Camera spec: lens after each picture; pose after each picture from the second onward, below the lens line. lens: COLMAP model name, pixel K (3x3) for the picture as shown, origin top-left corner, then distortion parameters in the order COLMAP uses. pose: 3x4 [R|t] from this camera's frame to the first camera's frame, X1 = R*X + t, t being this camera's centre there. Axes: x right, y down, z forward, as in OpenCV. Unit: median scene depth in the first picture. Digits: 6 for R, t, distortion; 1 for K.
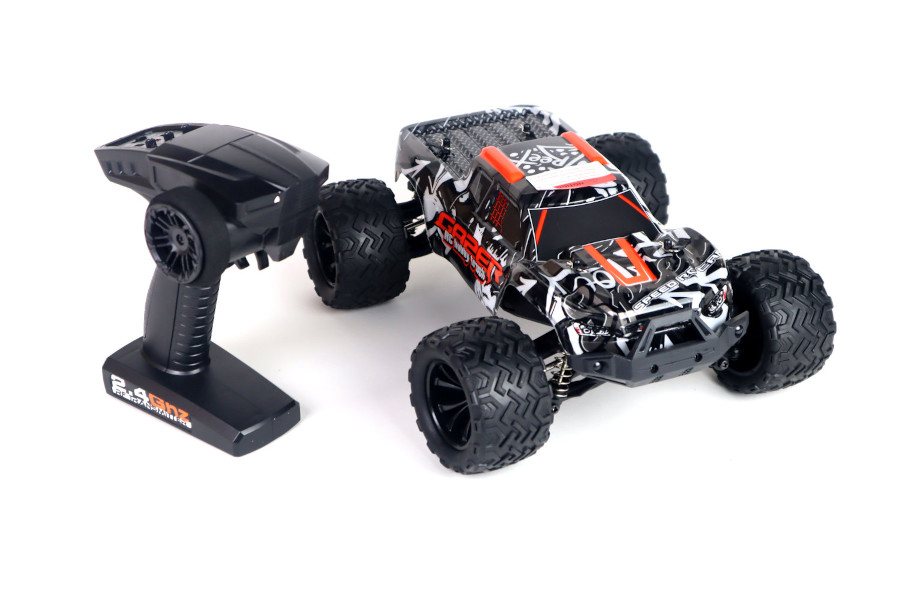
lens RADIAL K [[1589.1, 0, 452.9], [0, 1589.1, 292.3], [0, 0, 1]] dist [-0.020786, 0.000000]
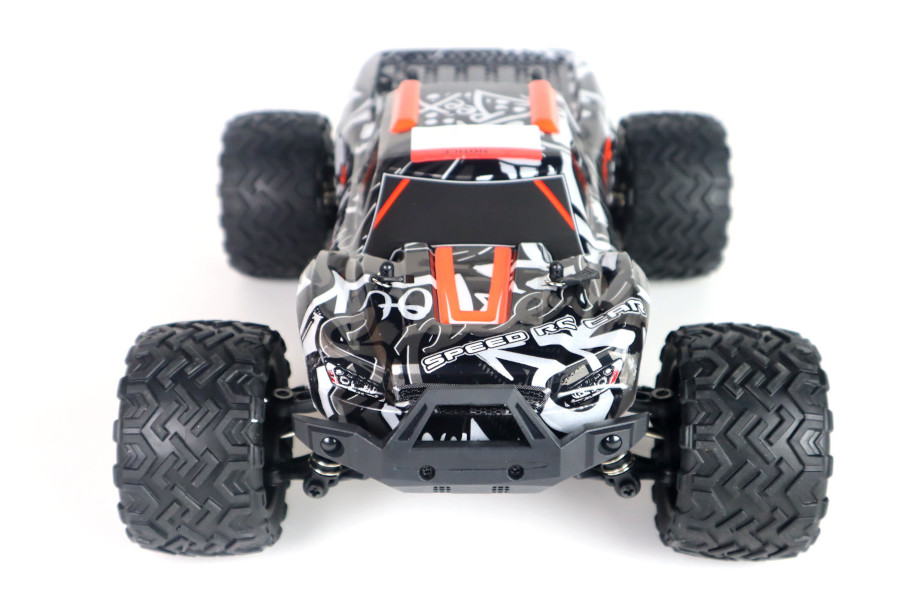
lens RADIAL K [[1282.5, 0, 447.7], [0, 1282.5, 305.1], [0, 0, 1]] dist [-0.031003, 0.000000]
pose [[0.912191, 0.217077, -0.347541, 0.267160], [-0.205052, 0.976136, 0.071503, -0.043662], [0.354769, 0.006040, 0.934934, 0.533393]]
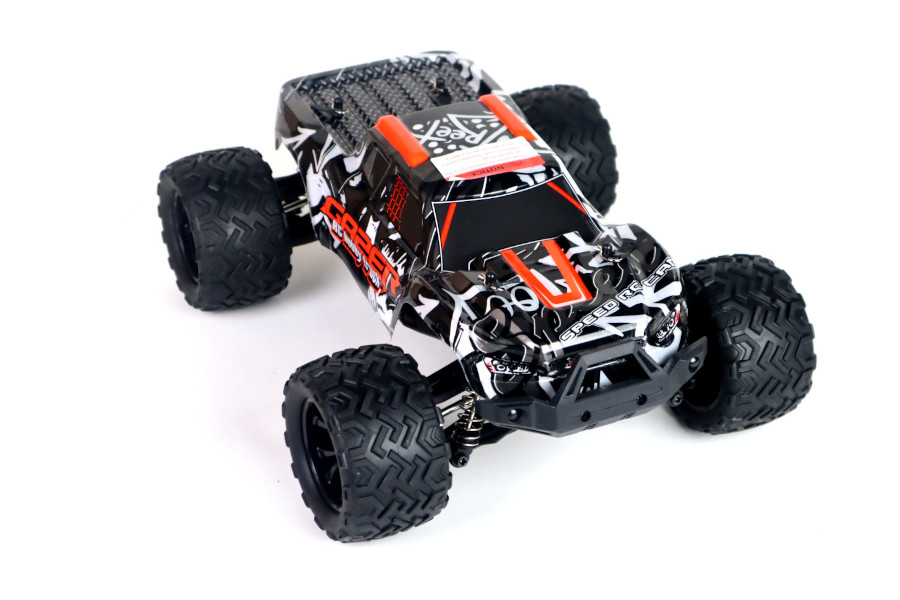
lens RADIAL K [[1784.9, 0, 445.3], [0, 1784.9, 303.4], [0, 0, 1]] dist [-0.109147, 0.000000]
pose [[0.999855, -0.000177, 0.017056, 0.039433], [-0.001098, 0.997203, 0.074736, -0.069807], [-0.017022, -0.074744, 0.997057, 0.114347]]
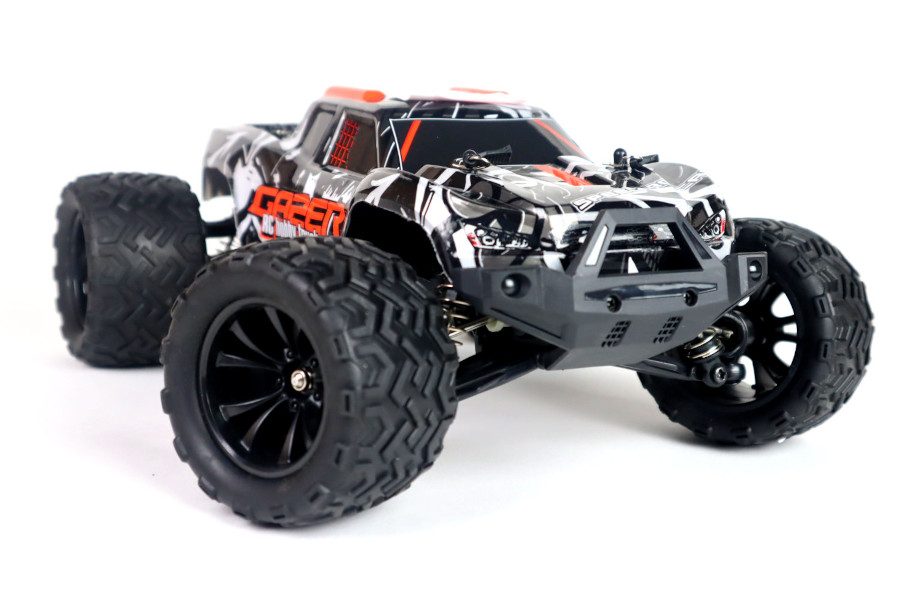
lens RADIAL K [[1325.9, 0, 452.3], [0, 1325.9, 296.6], [0, 0, 1]] dist [0.042251, 0.000000]
pose [[0.997455, 0.025514, 0.066577, 0.039704], [-0.002528, 0.945847, -0.324602, 0.181369], [-0.071253, 0.323608, 0.943505, 0.546487]]
